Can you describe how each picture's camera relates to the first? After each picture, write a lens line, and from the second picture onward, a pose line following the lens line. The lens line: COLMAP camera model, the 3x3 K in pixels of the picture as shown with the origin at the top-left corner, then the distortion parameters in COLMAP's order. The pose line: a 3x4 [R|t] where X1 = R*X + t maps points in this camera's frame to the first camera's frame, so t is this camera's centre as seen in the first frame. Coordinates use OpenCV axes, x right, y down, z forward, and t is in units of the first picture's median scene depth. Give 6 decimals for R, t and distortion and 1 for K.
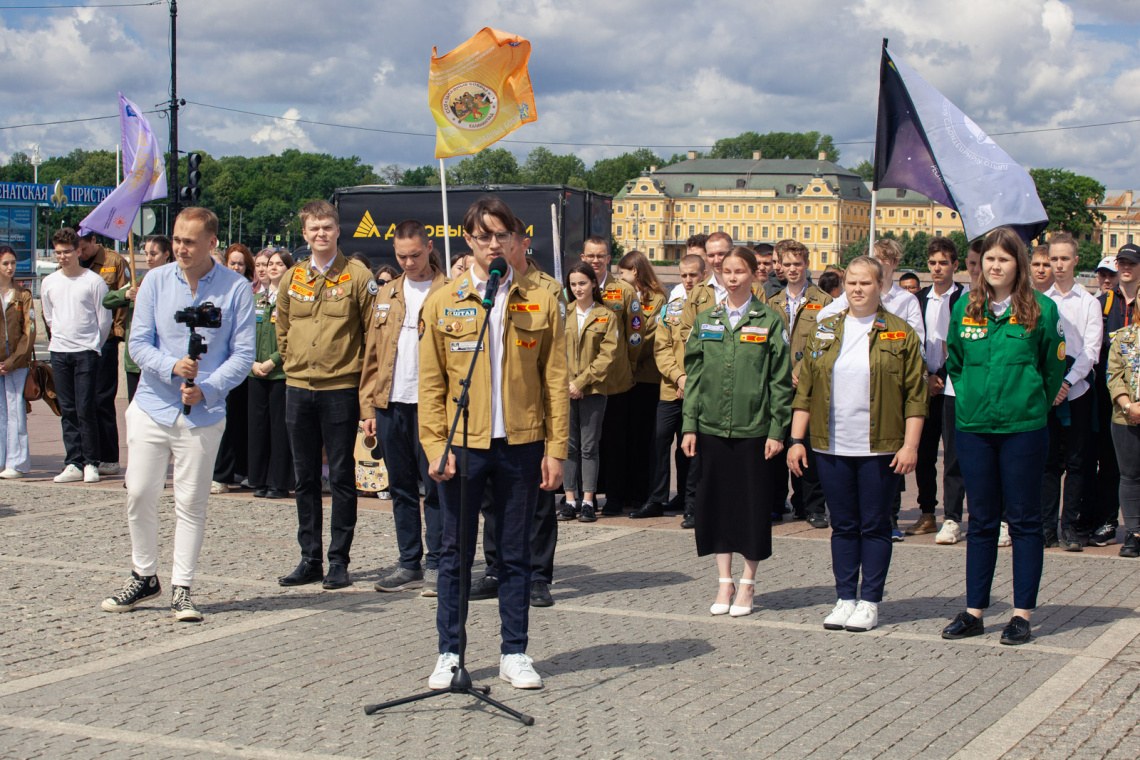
lens RADIAL K [[2190.1, 0, 572.7], [0, 2190.1, 370.5], [0, 0, 1]] dist [-0.282128, 0.000000]
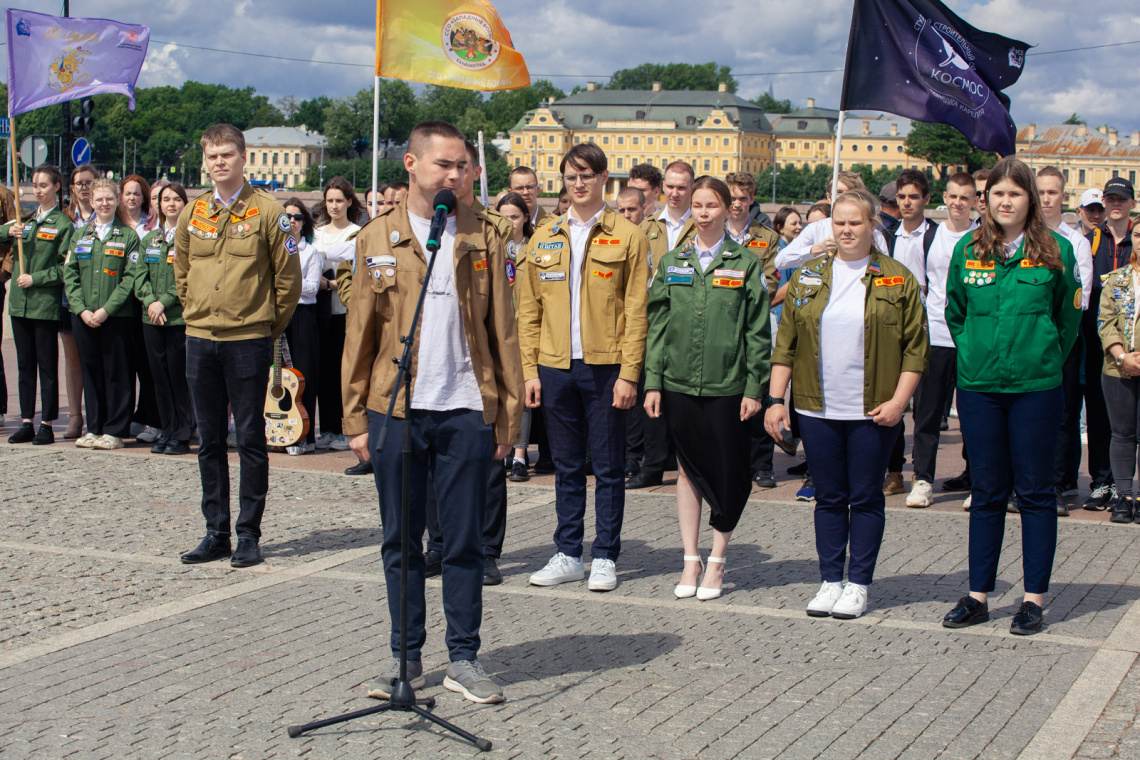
lens RADIAL K [[2190.1, 0, 566.7], [0, 2190.1, 391.3], [0, 0, 1]] dist [-0.282128, 0.000000]
pose [[0.998980, -0.001384, 0.045132, -0.019800], [-0.000450, 0.999176, 0.040596, -0.006652], [-0.045151, -0.040575, 0.998156, 0.127013]]
